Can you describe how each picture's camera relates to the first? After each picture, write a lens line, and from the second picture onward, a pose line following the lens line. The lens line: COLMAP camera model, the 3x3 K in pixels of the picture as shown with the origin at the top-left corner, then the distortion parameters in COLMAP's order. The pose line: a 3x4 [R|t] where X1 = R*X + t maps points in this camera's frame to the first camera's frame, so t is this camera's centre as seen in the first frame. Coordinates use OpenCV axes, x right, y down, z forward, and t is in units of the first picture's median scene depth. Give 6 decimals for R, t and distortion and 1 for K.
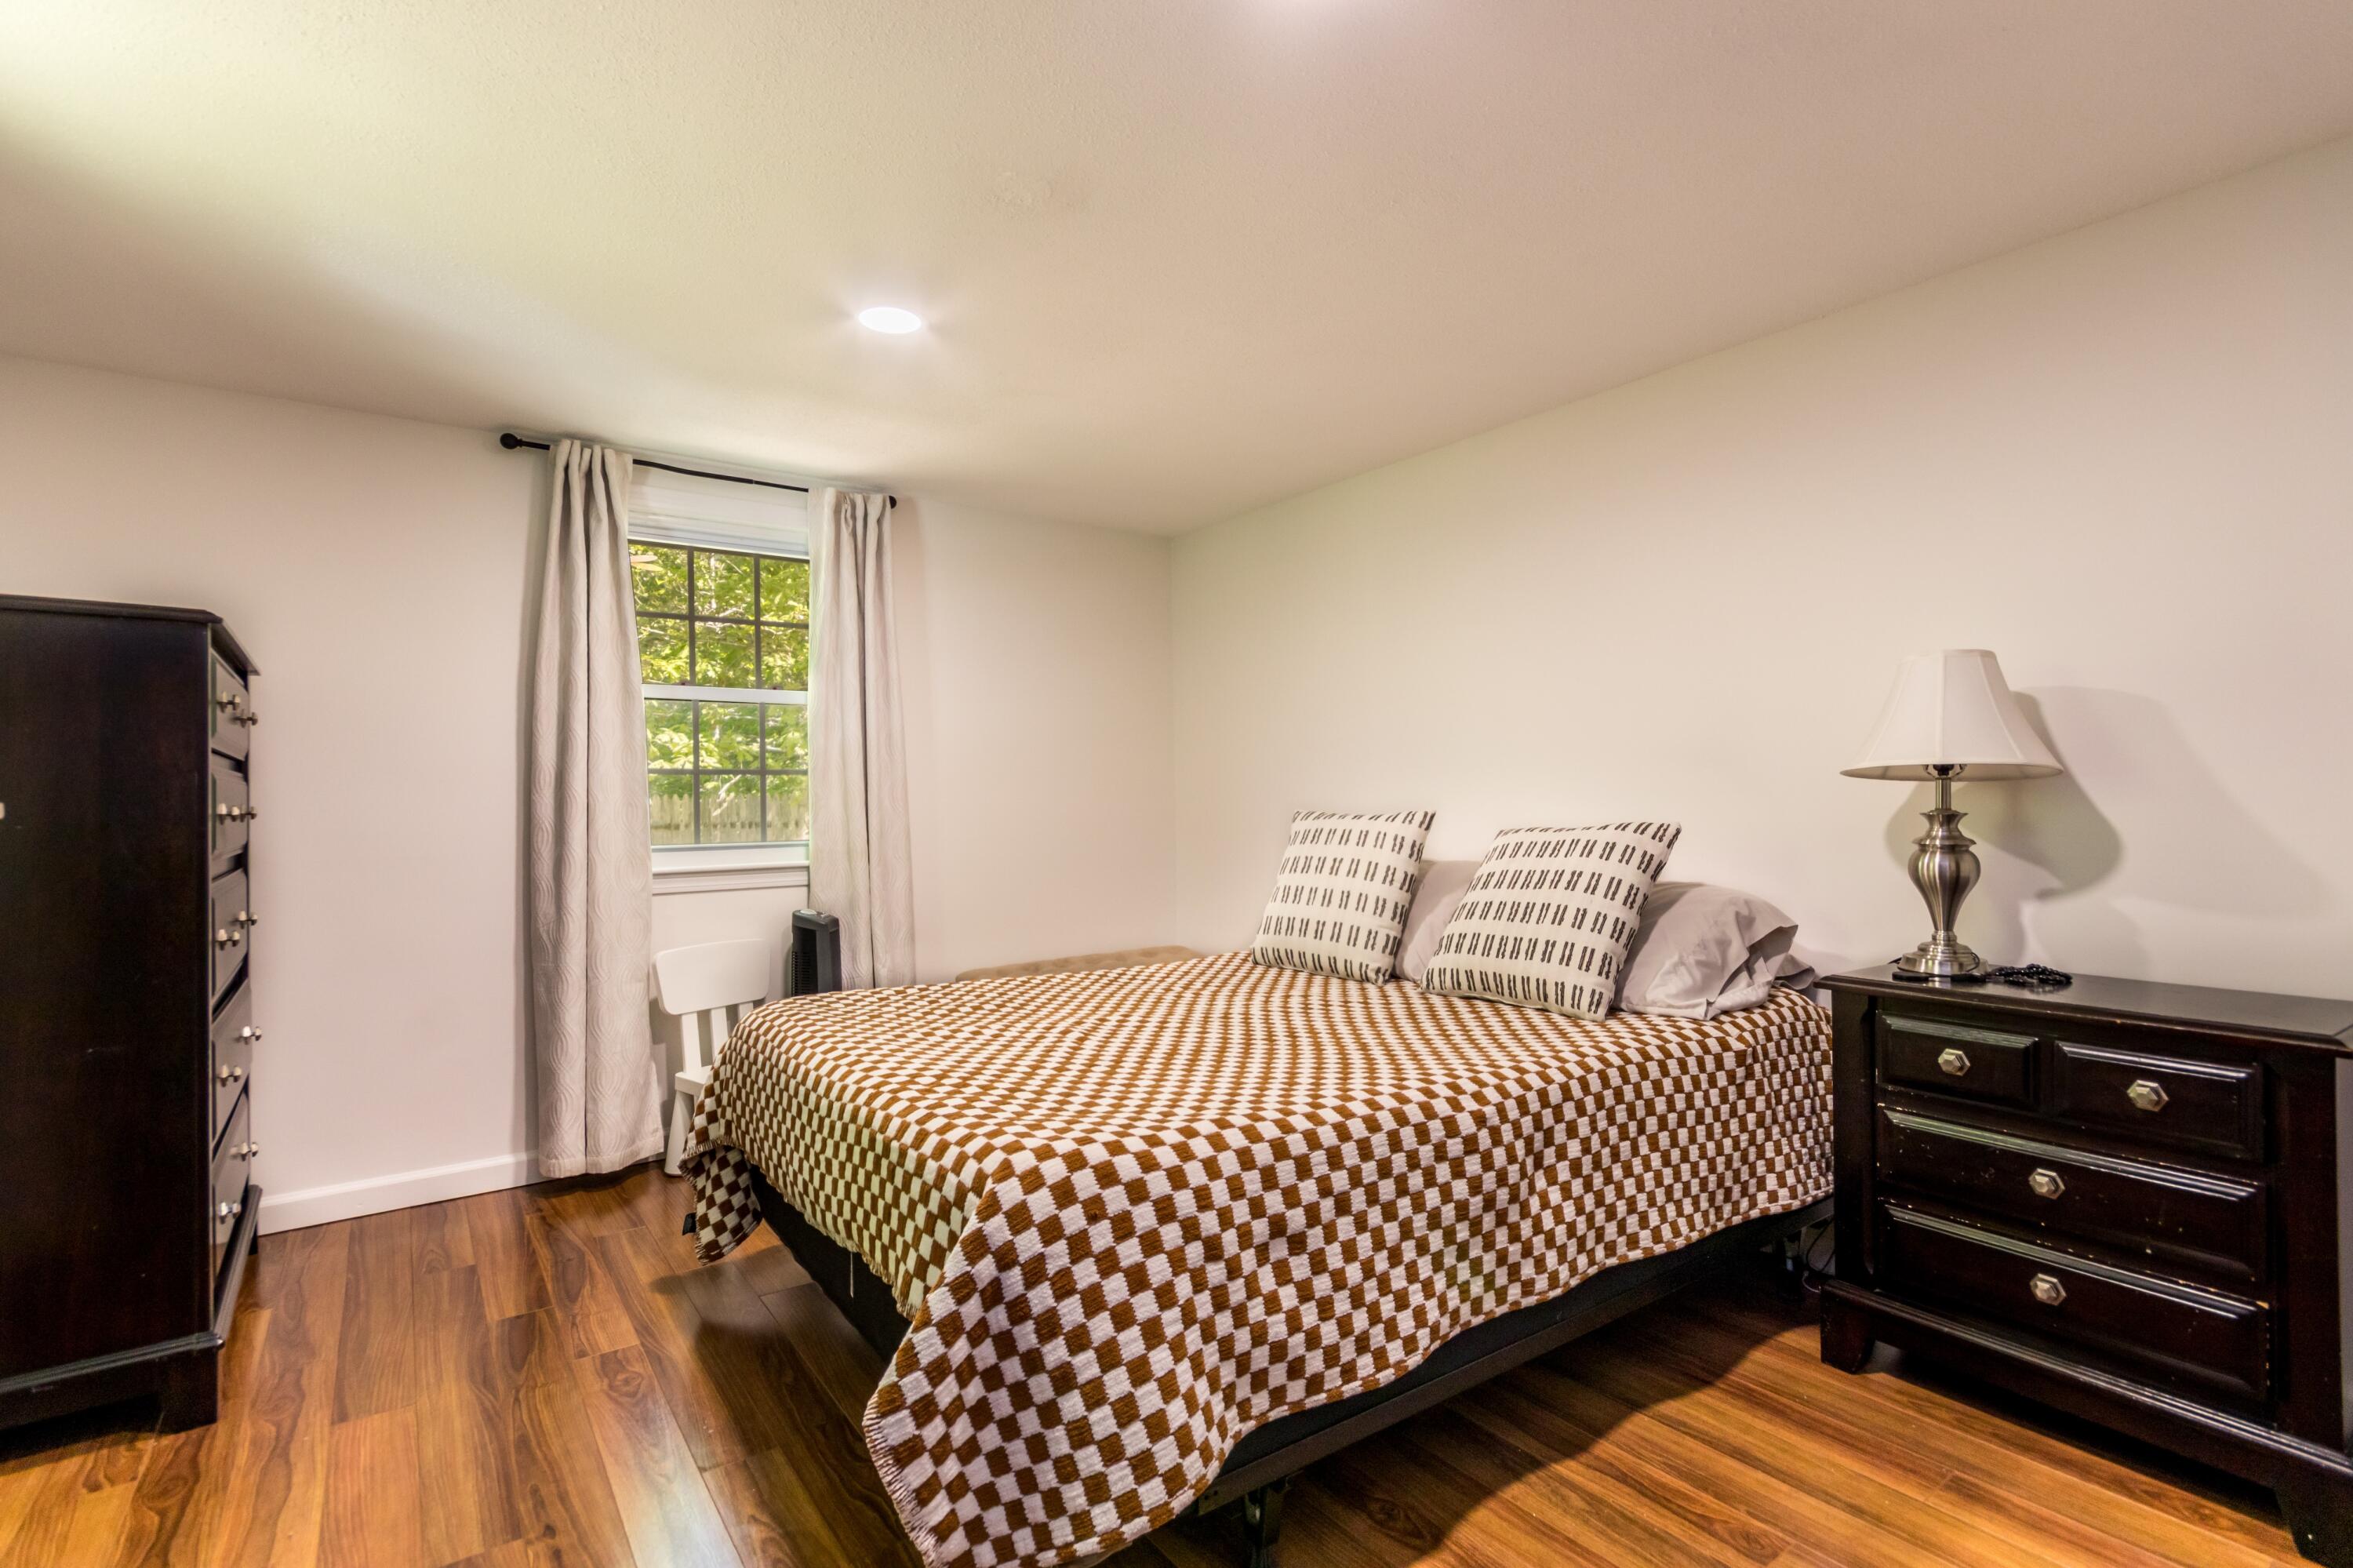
lens RADIAL K [[1125.8, 0, 1183.7], [0, 1125.8, 801.6], [0, 0, 1]] dist [-0.001365, 0.000050]
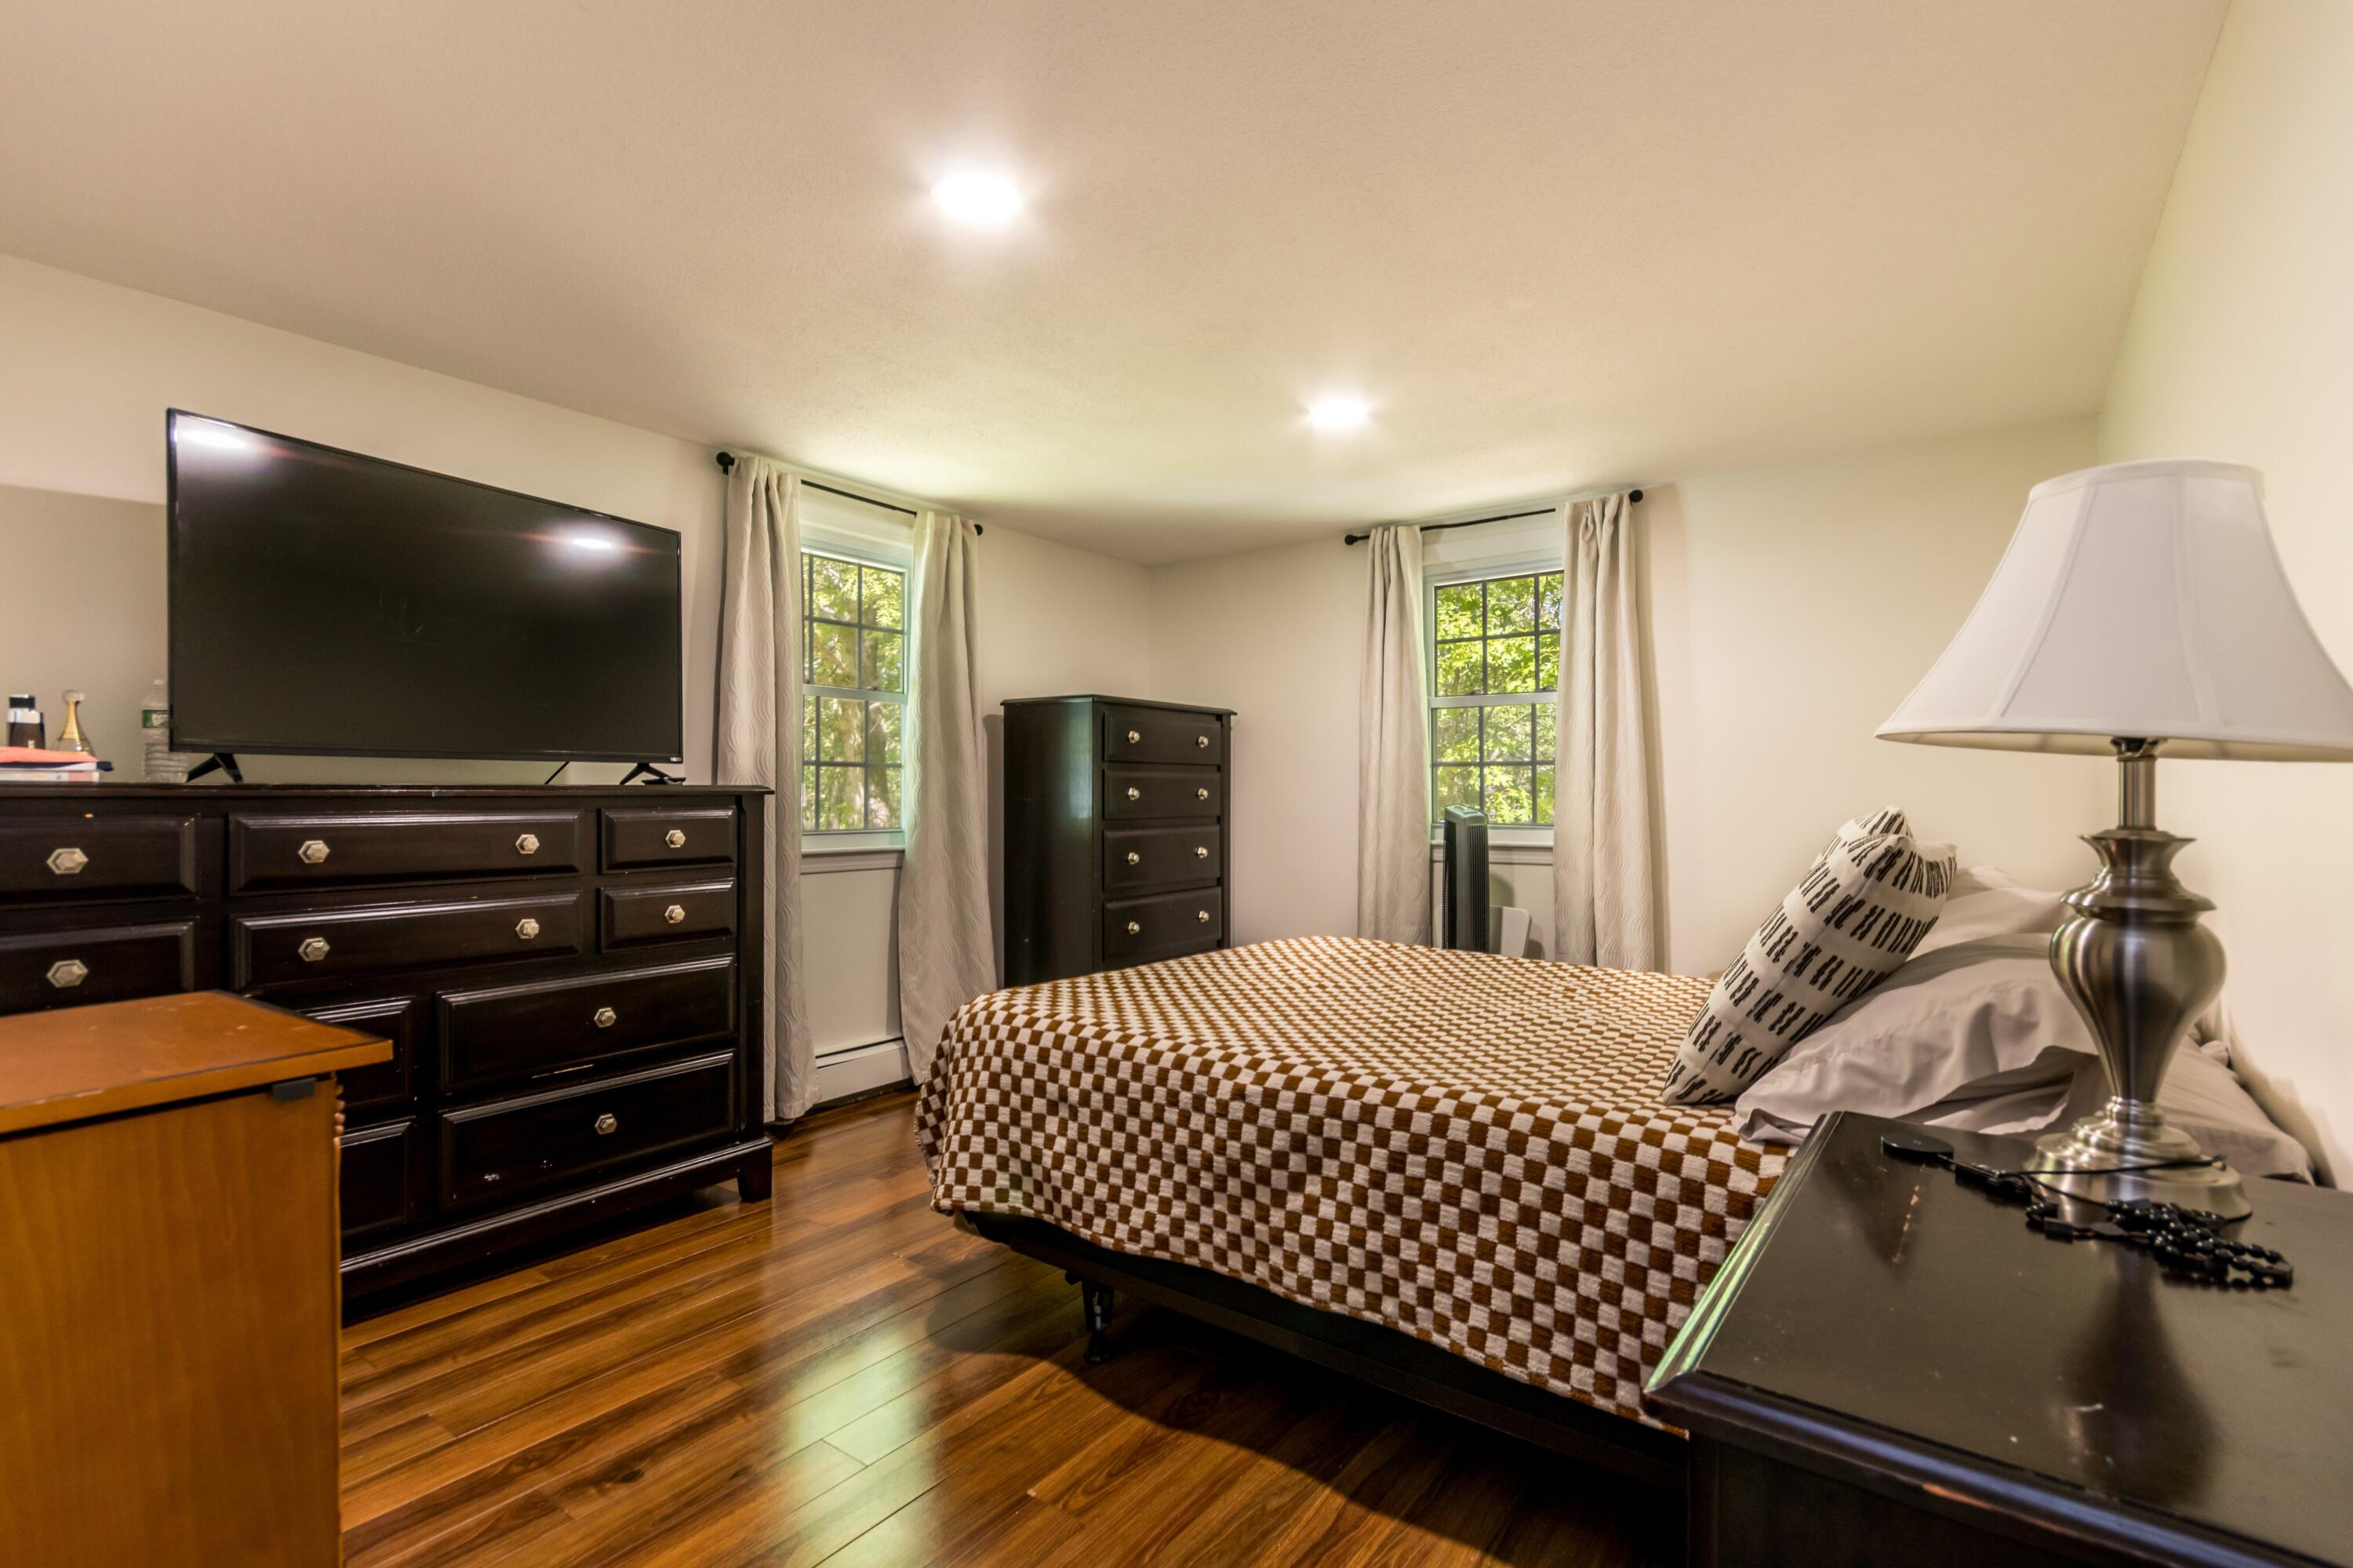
lens RADIAL K [[1125.8, 0, 1183.7], [0, 1125.8, 801.6], [0, 0, 1]] dist [-0.001365, 0.000050]
pose [[0.270250, 0.019196, -0.962599, 1.214471], [-0.000009, 0.999801, 0.019936, -0.014443], [0.962790, -0.005379, 0.270196, 0.629194]]
